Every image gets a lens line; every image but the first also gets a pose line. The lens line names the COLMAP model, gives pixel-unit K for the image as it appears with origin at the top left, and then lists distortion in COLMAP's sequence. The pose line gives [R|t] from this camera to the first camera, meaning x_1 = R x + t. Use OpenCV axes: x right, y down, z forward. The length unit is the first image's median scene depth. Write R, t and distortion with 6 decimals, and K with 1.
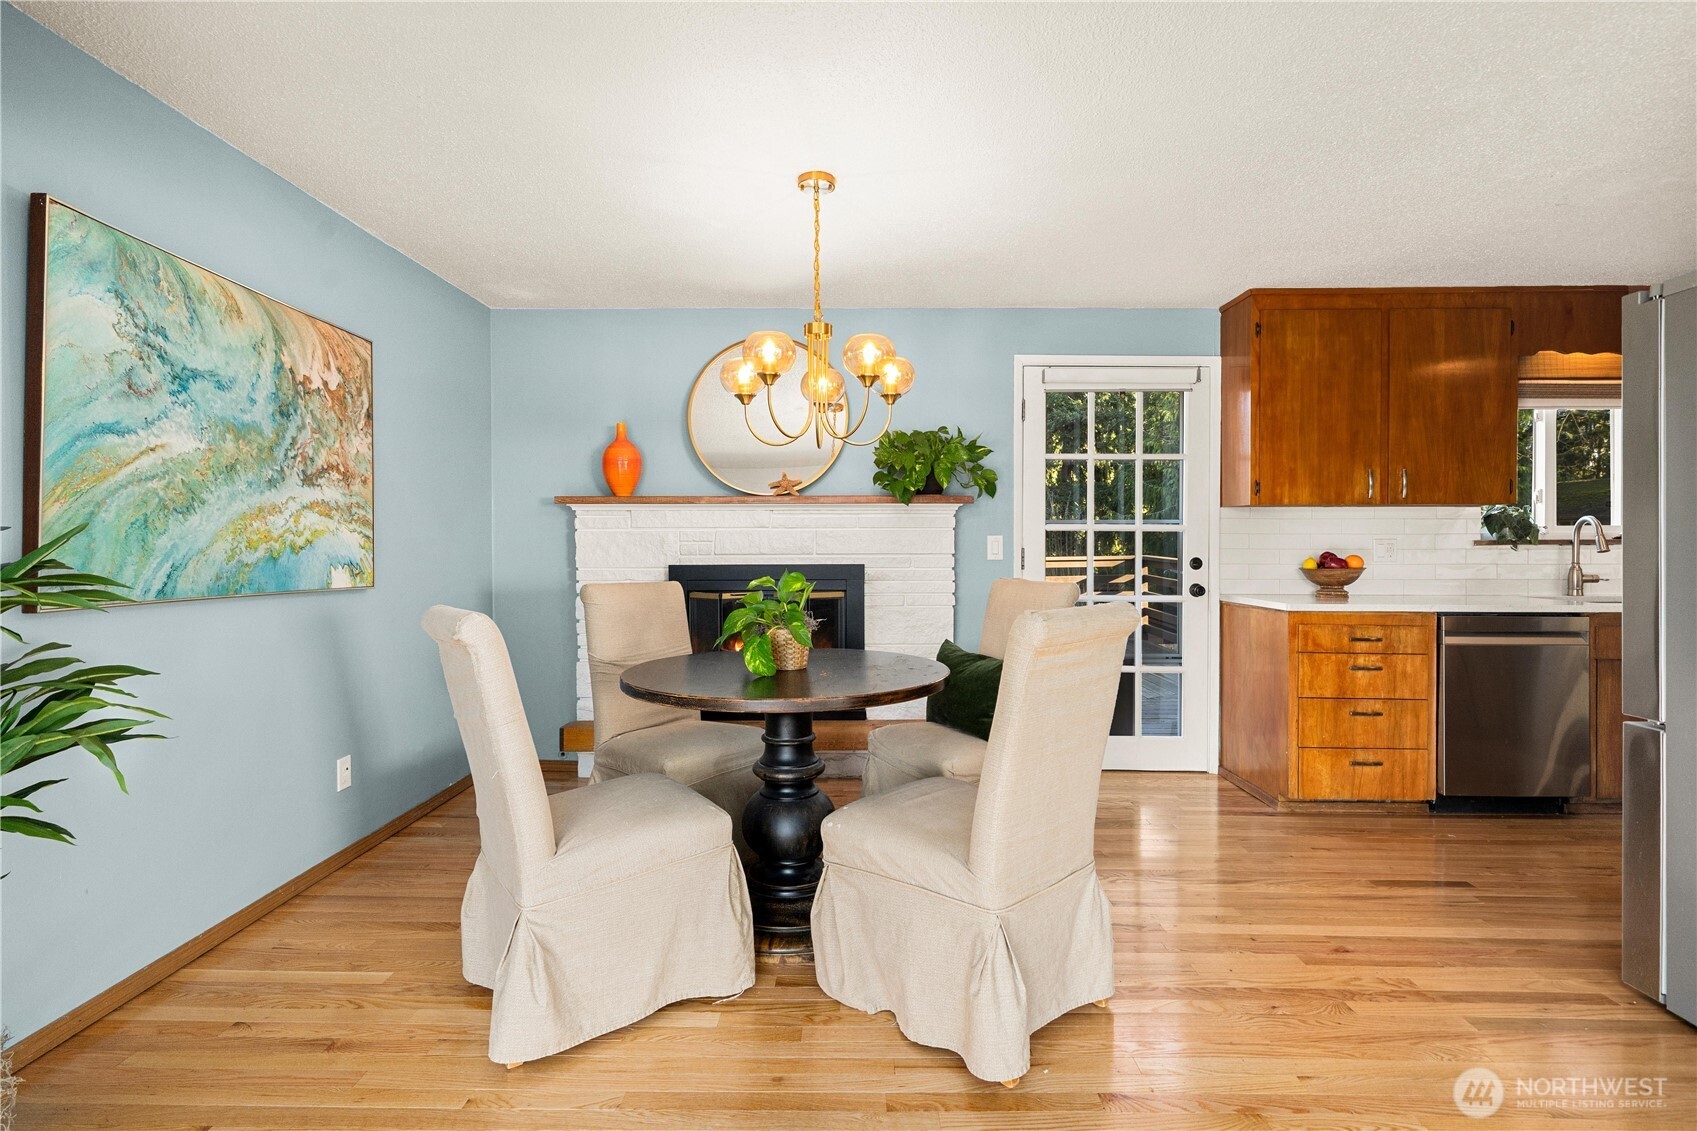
lens RADIAL K [[788.7, 0, 849.9], [0, 788.7, 552.0], [0, 0, 1]] dist [0.002629, 0.000139]
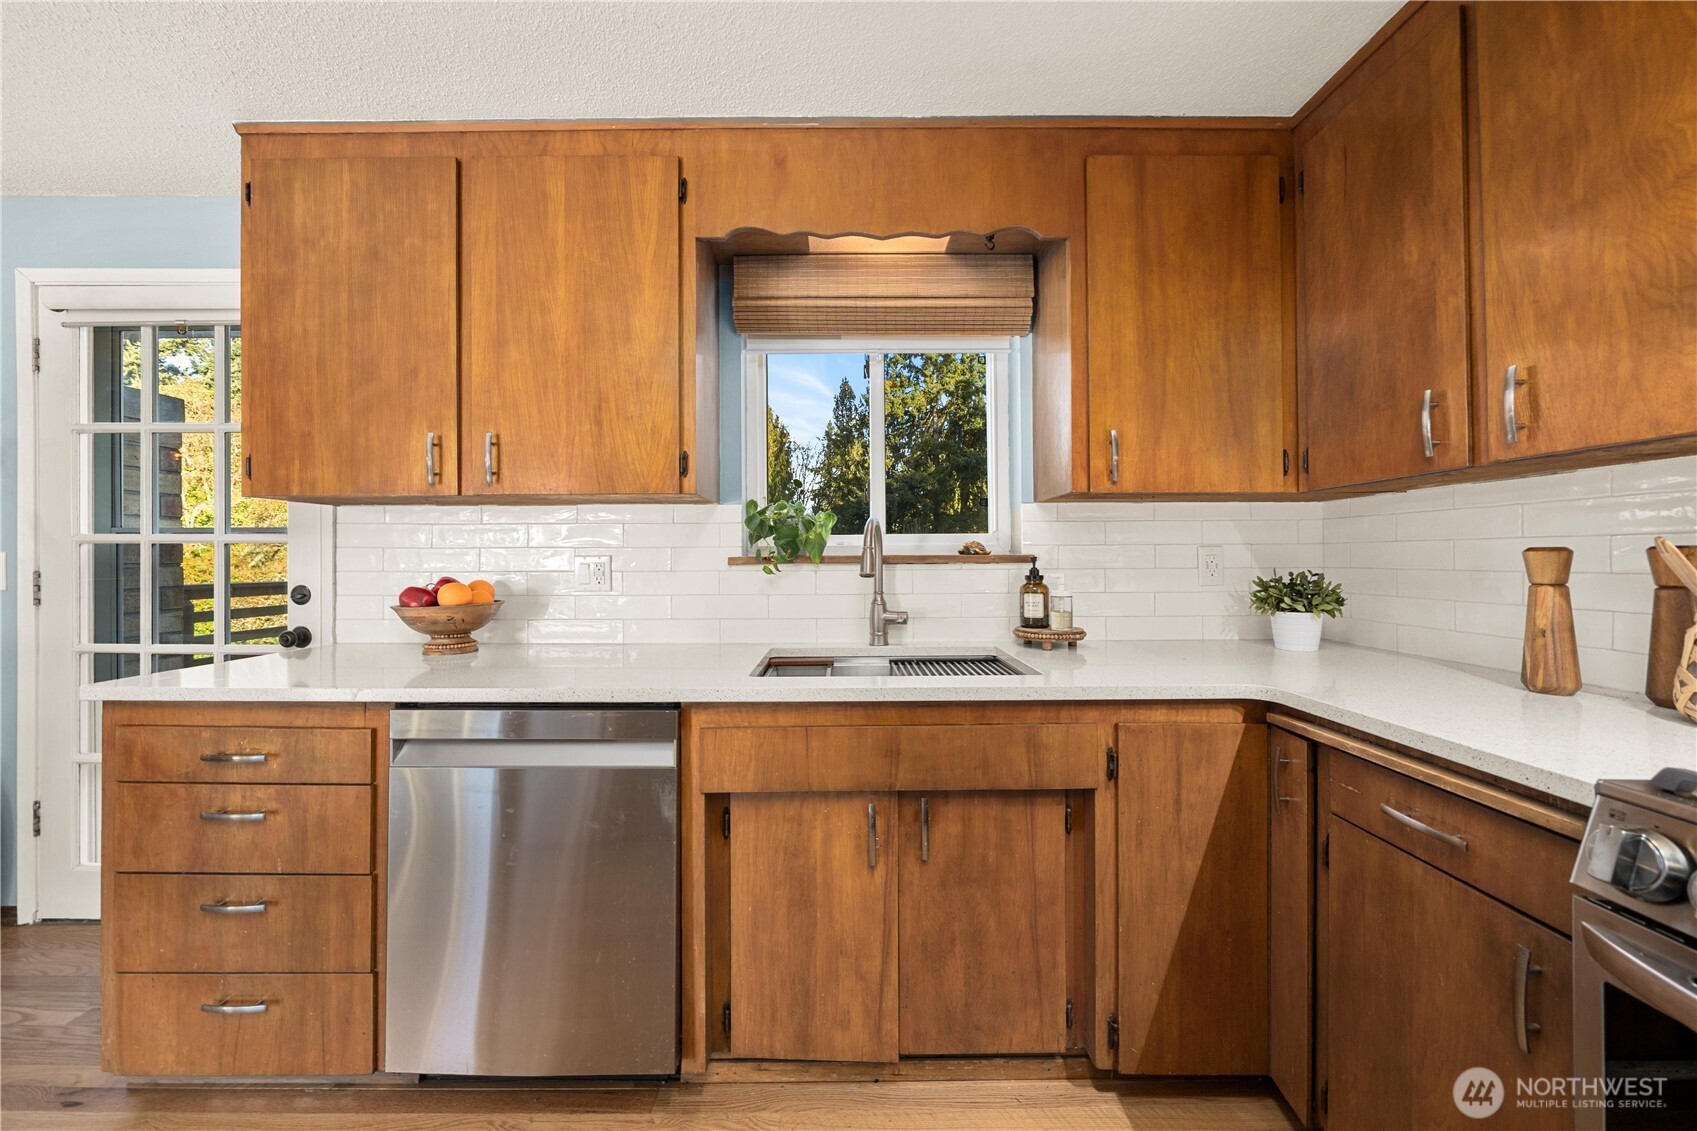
lens RADIAL K [[591.3, 0, 856.6], [0, 591.3, 553.8], [0, 0, 1]] dist [-0.007342, 0.000095]
pose [[0.999841, -0.003049, 0.017556, 0.954902], [0.003339, 0.999858, -0.016537, -0.009728], [-0.017503, 0.016593, 0.999709, 0.569617]]
